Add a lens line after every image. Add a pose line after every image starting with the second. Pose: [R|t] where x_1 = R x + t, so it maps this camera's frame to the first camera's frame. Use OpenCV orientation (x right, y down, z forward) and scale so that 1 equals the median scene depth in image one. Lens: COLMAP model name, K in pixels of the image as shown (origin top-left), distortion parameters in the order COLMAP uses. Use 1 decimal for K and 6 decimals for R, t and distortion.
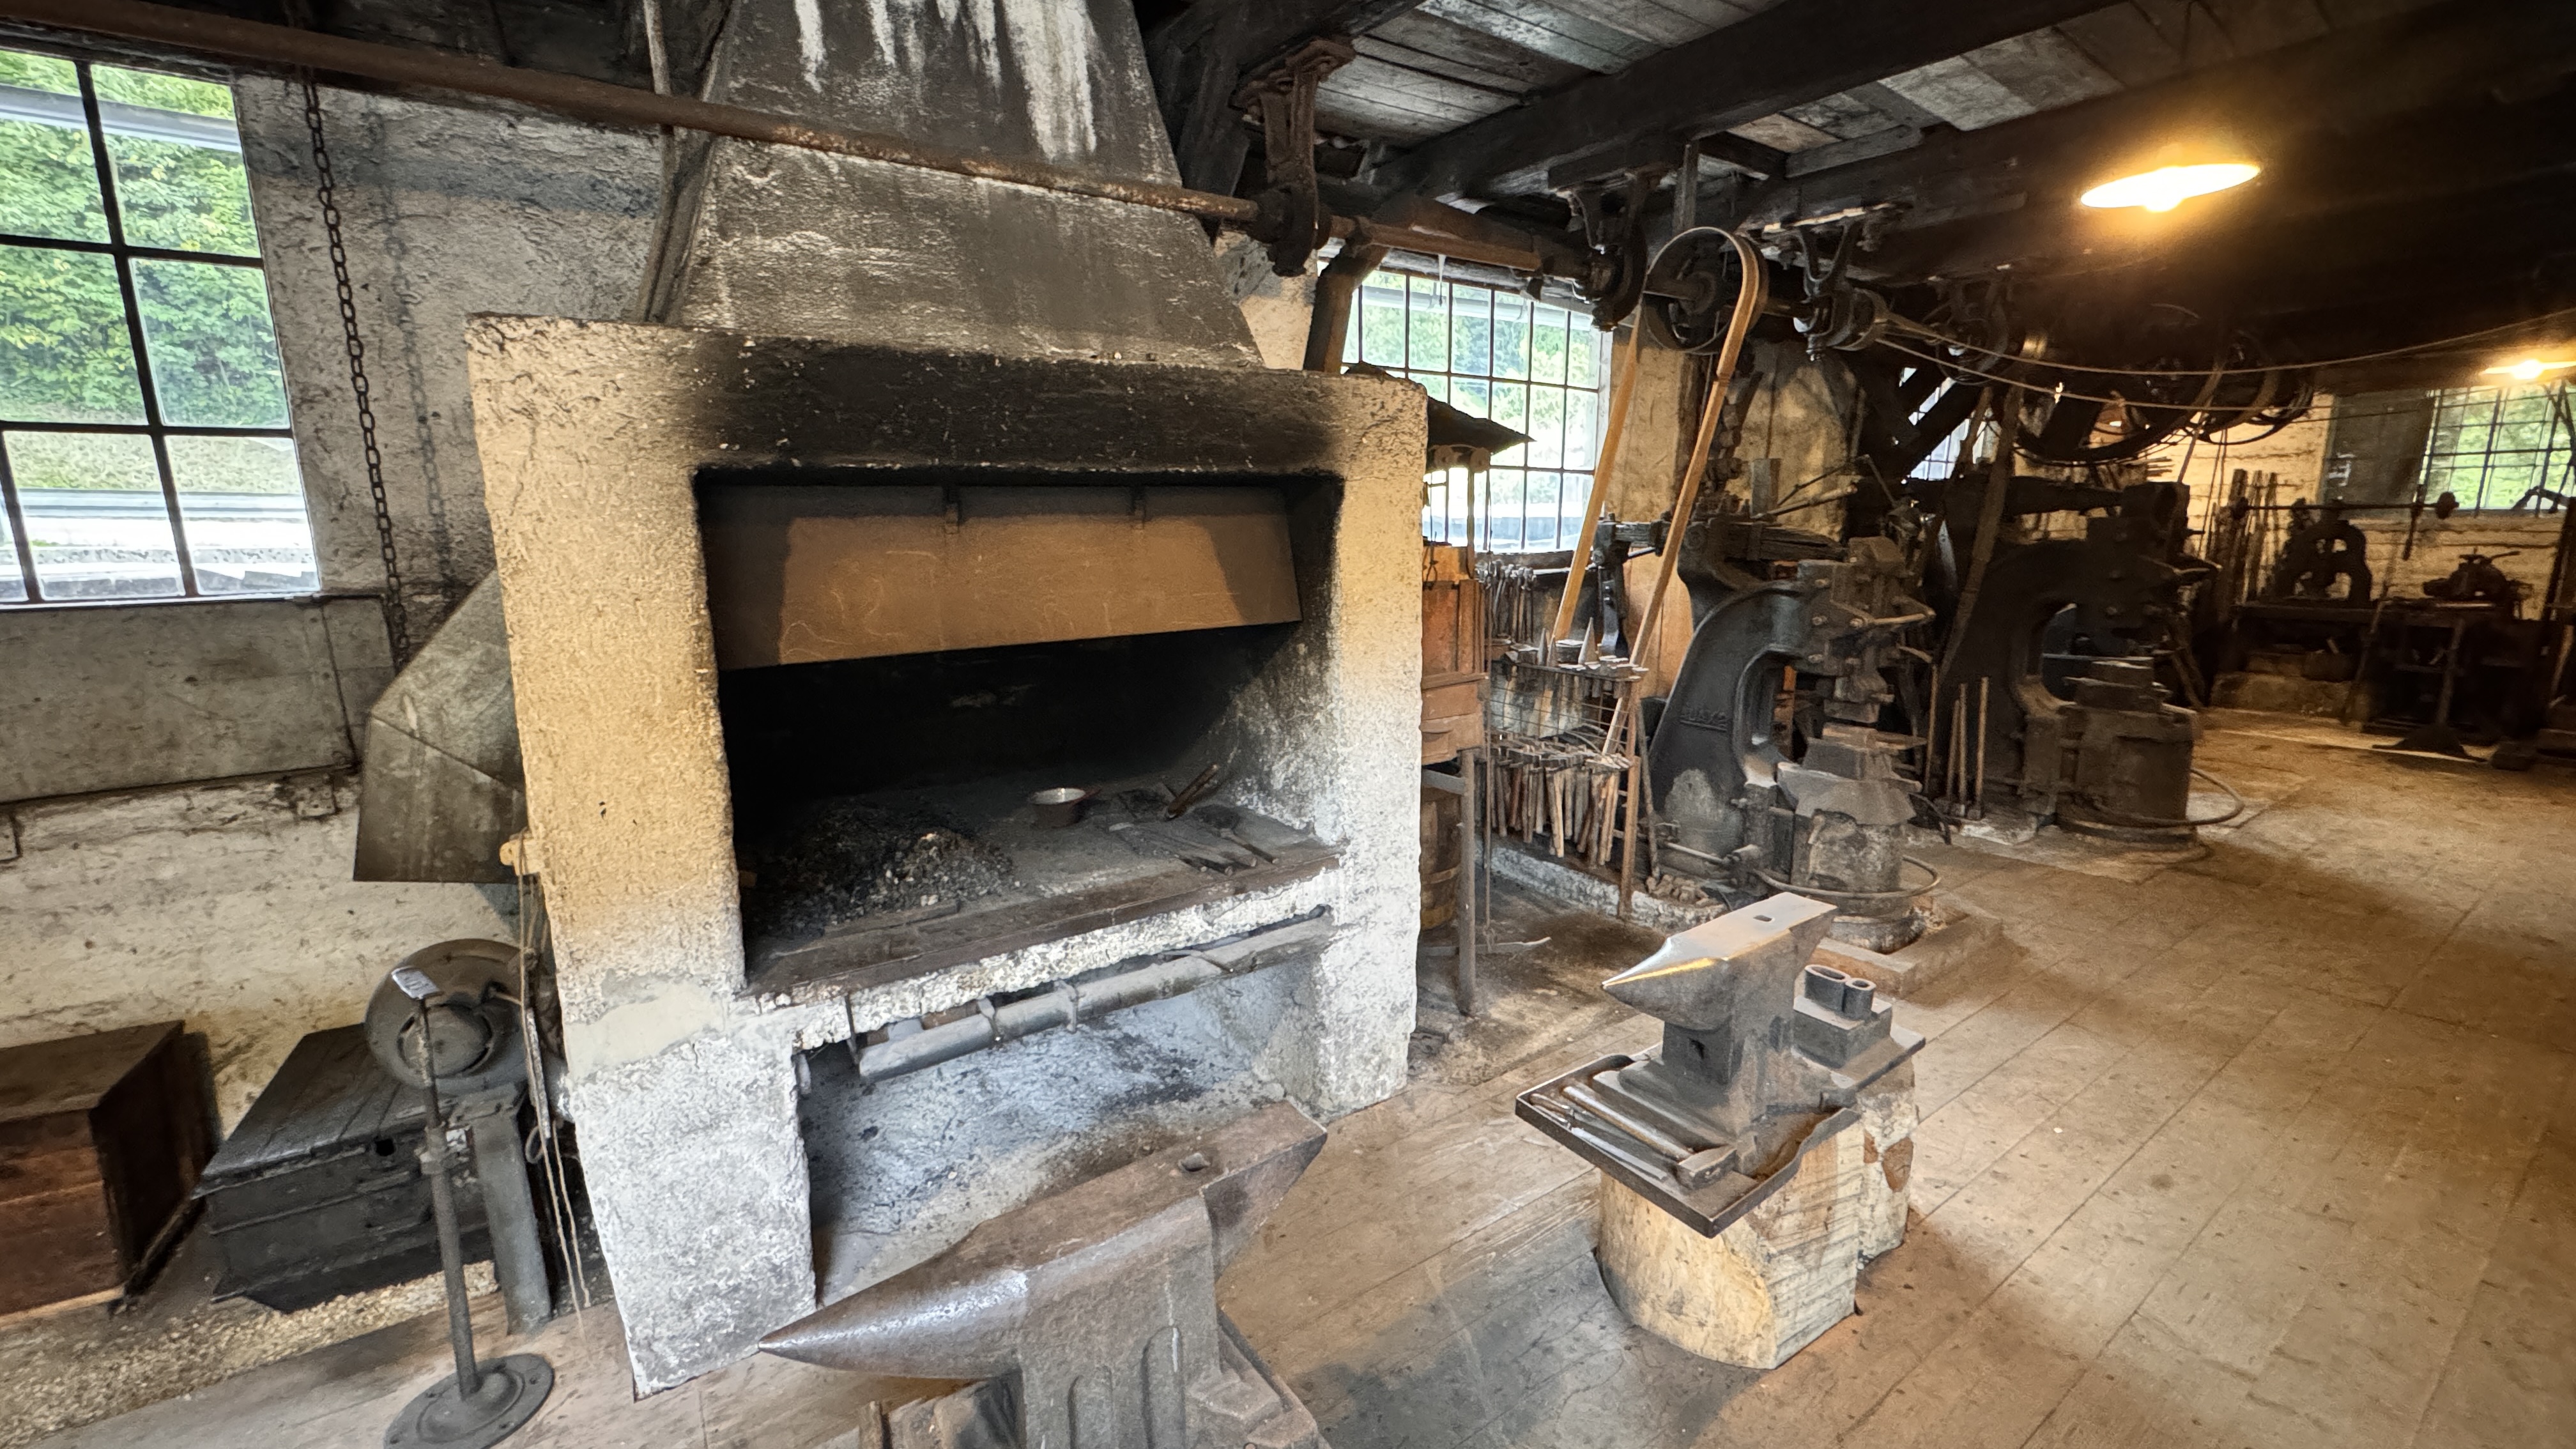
lens RADIAL K [[1024.2, 0, 1298.0], [0, 1024.2, 721.6], [0, 0, 1]] dist [-0.002040, 0.000453]
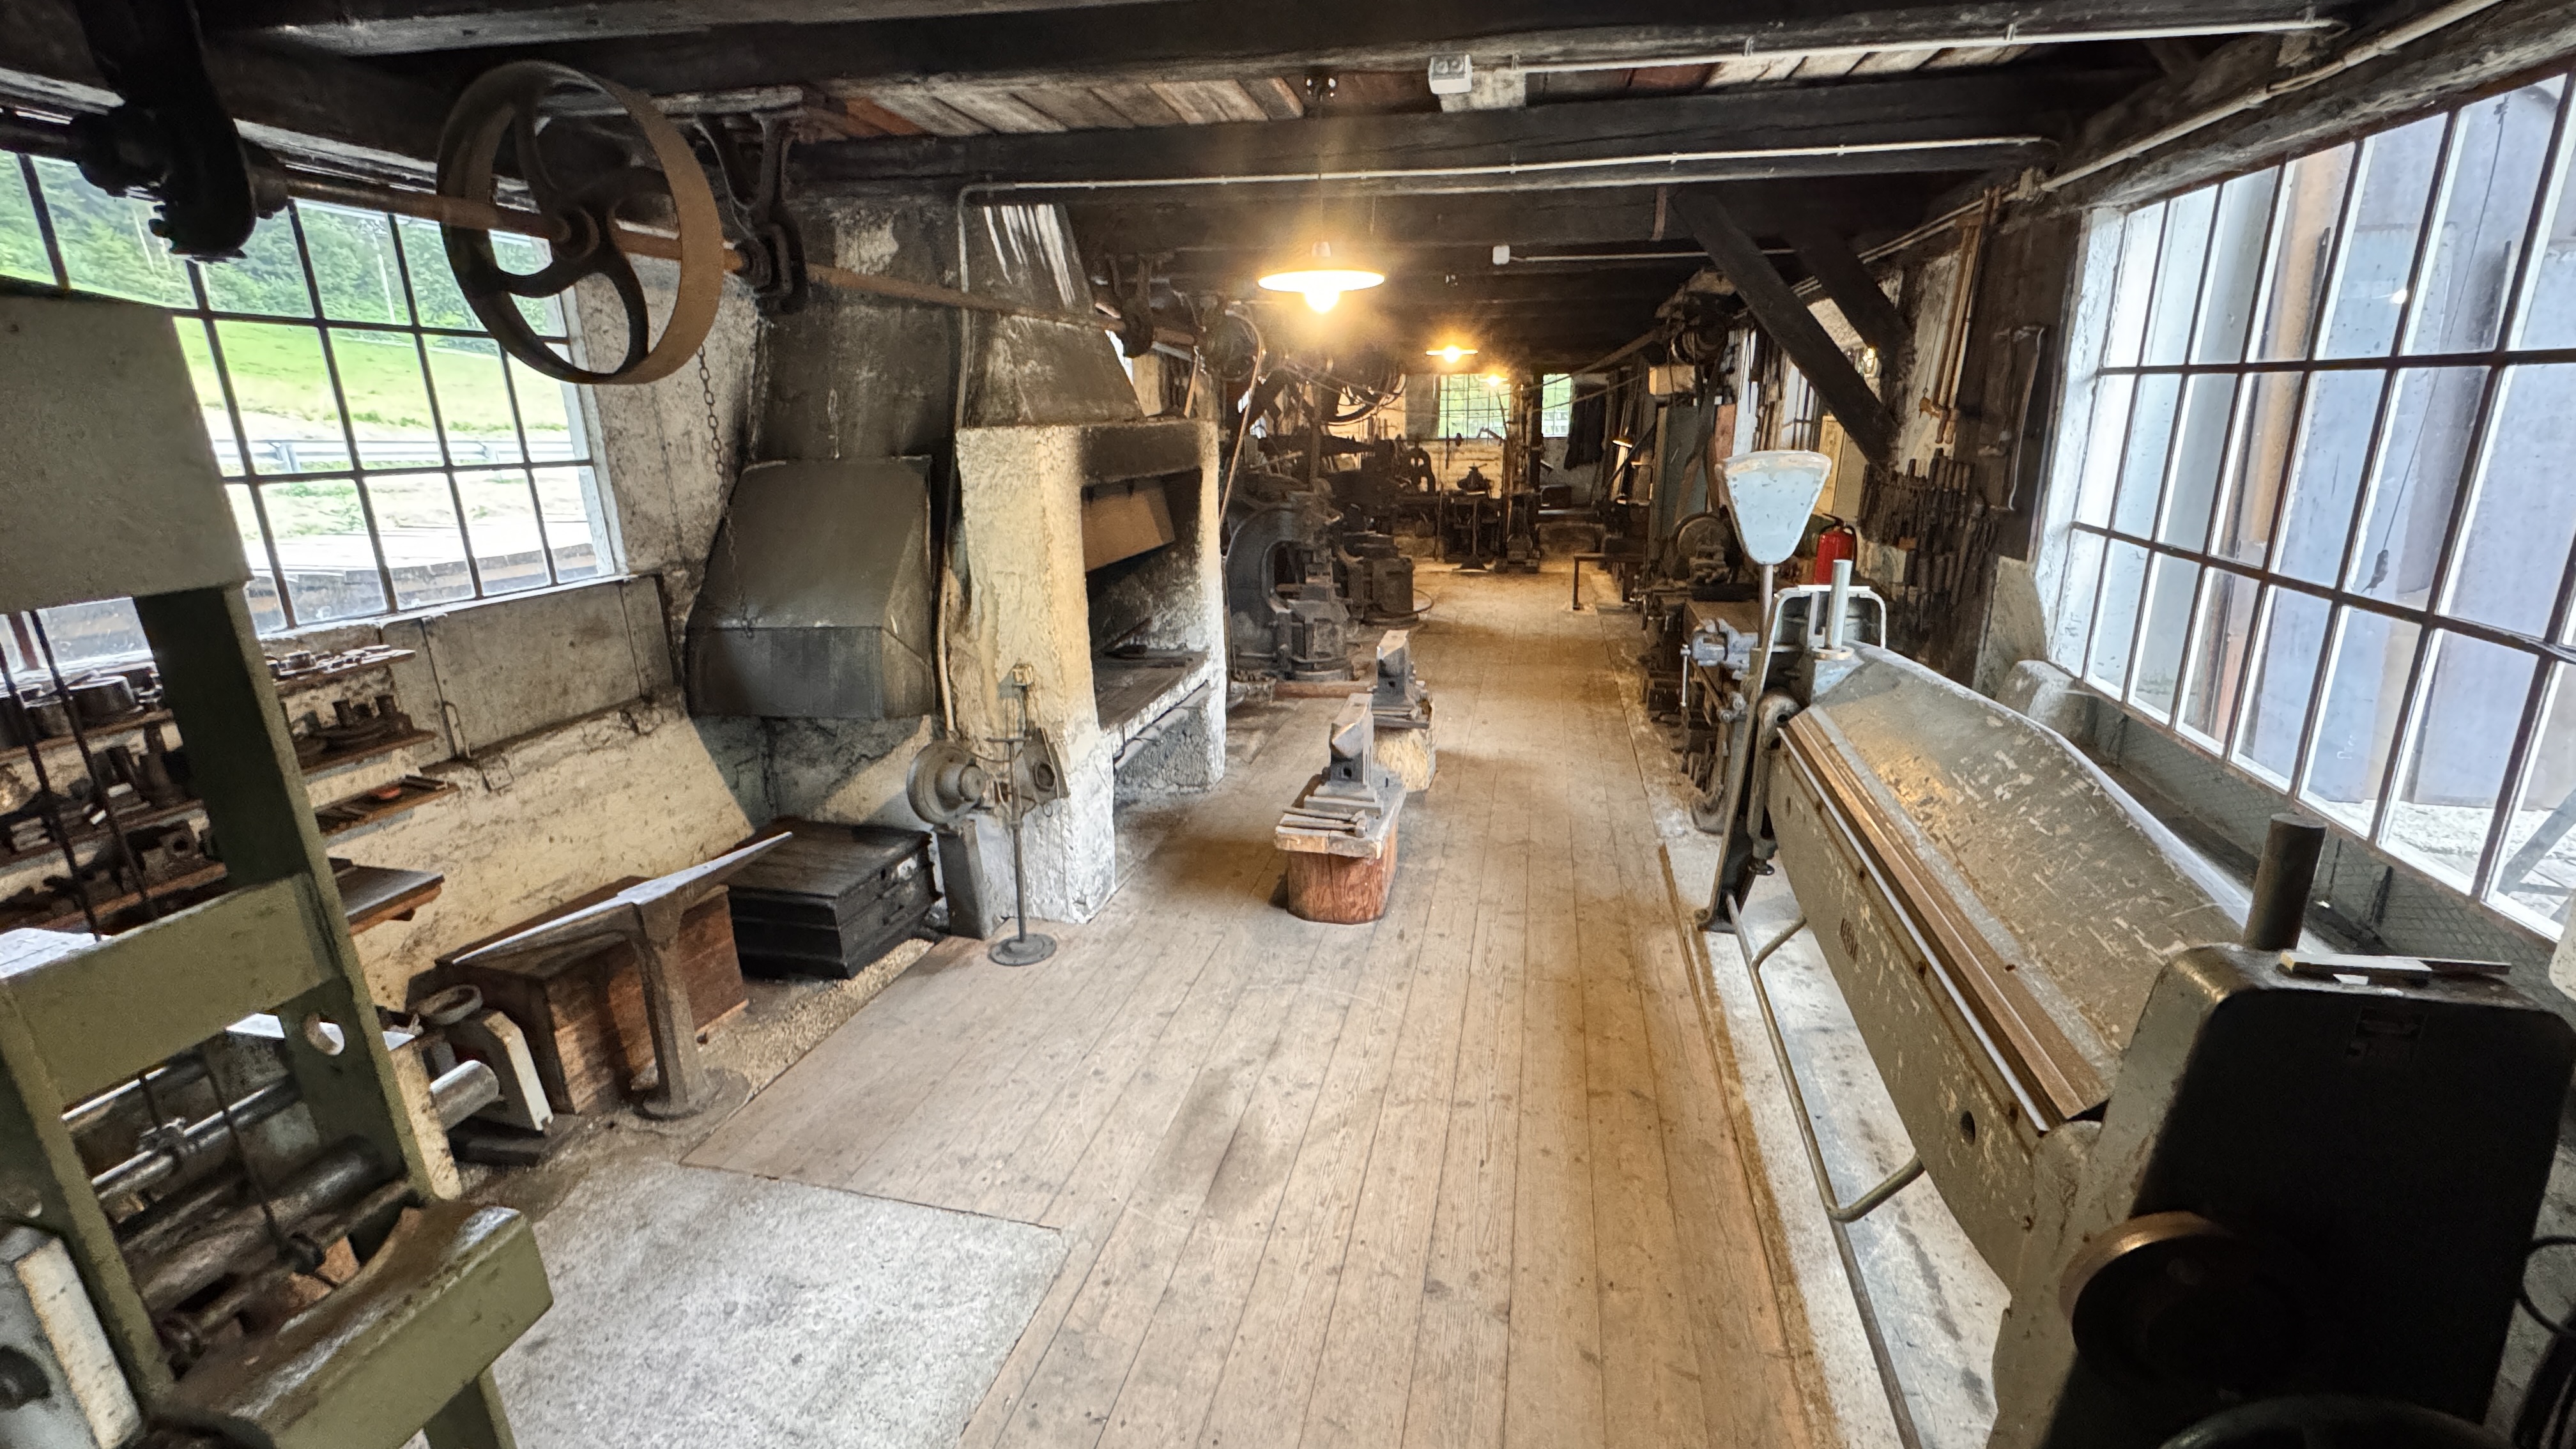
lens RADIAL K [[1024.2, 0, 1299.0], [0, 1024.2, 717.9], [0, 0, 1]] dist [-0.002040, 0.000453]
pose [[0.738625, -0.191253, 0.646417, -1.088259], [0.138296, 0.981505, 0.132371, 0.009053], [-0.659778, -0.008376, 0.751414, -0.610114]]
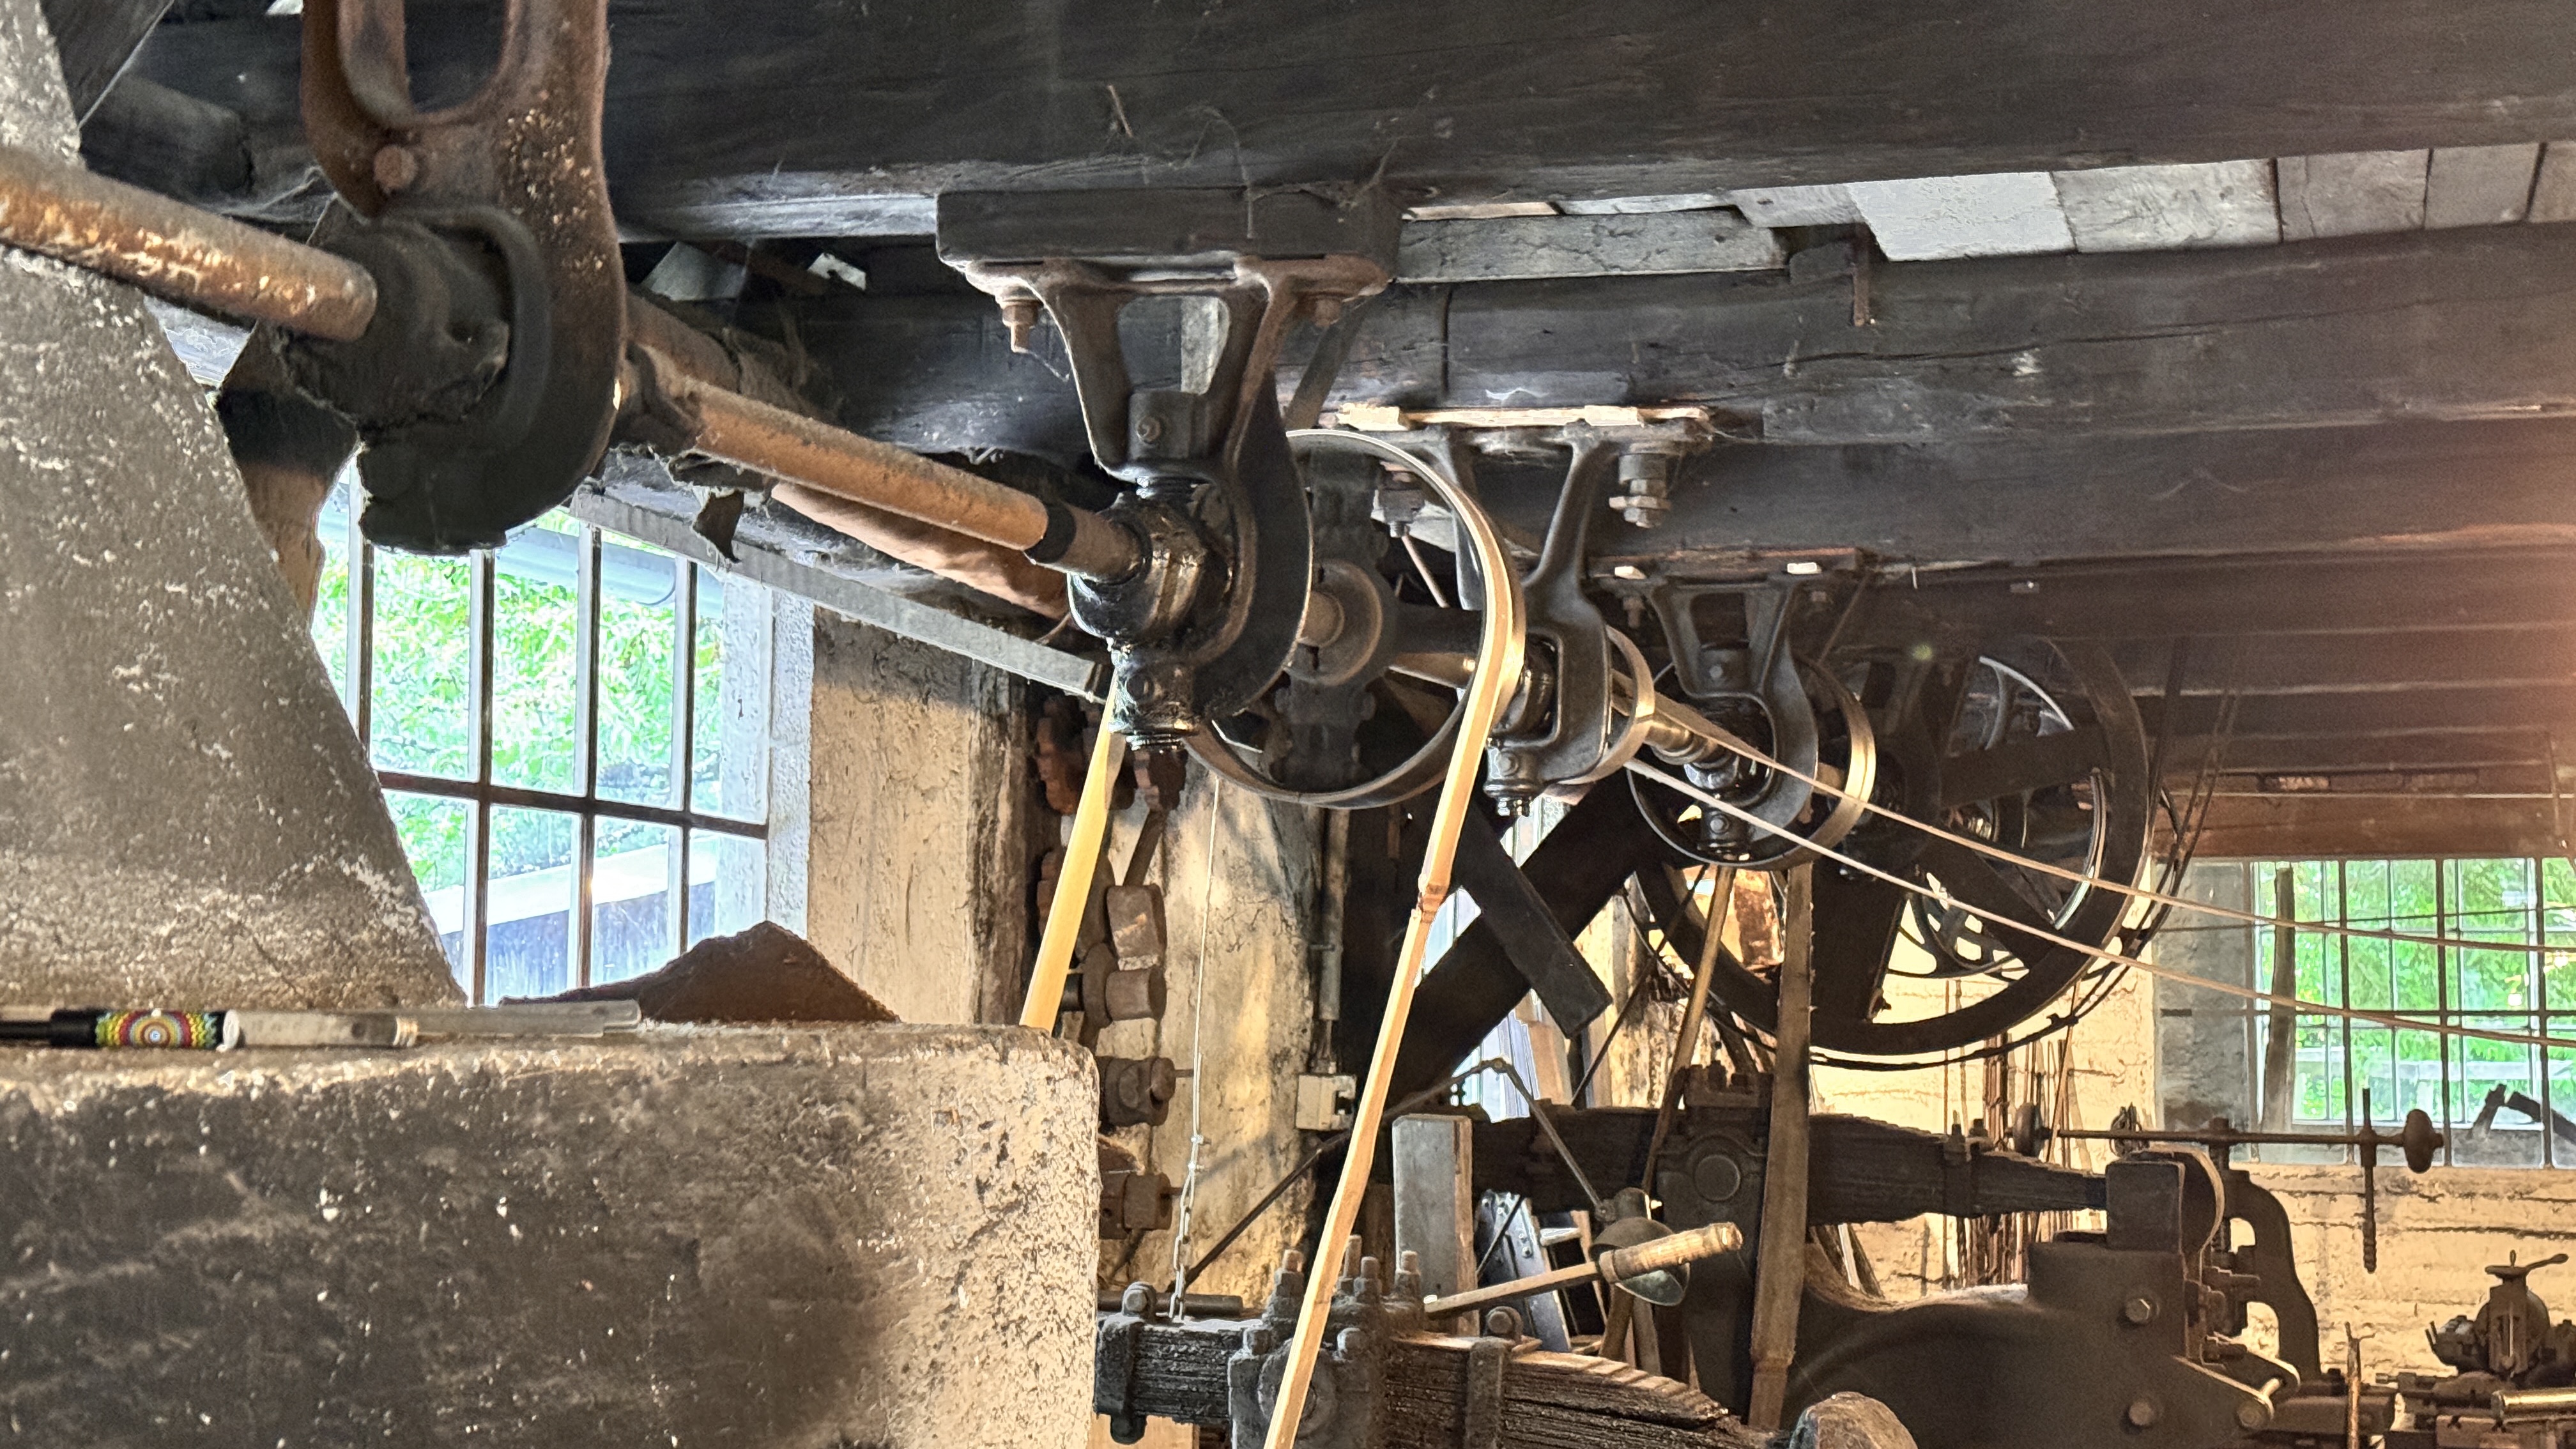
lens RADIAL K [[3537.0, 0, 1287.0], [0, 3537.0, 729.8], [0, 0, 1]] dist [0.150276, 0.000000]
pose [[0.804827, 0.061642, 0.590299, -0.322928], [0.103416, 0.964812, -0.241750, -0.168782], [-0.584430, 0.255614, 0.770132, 0.246852]]
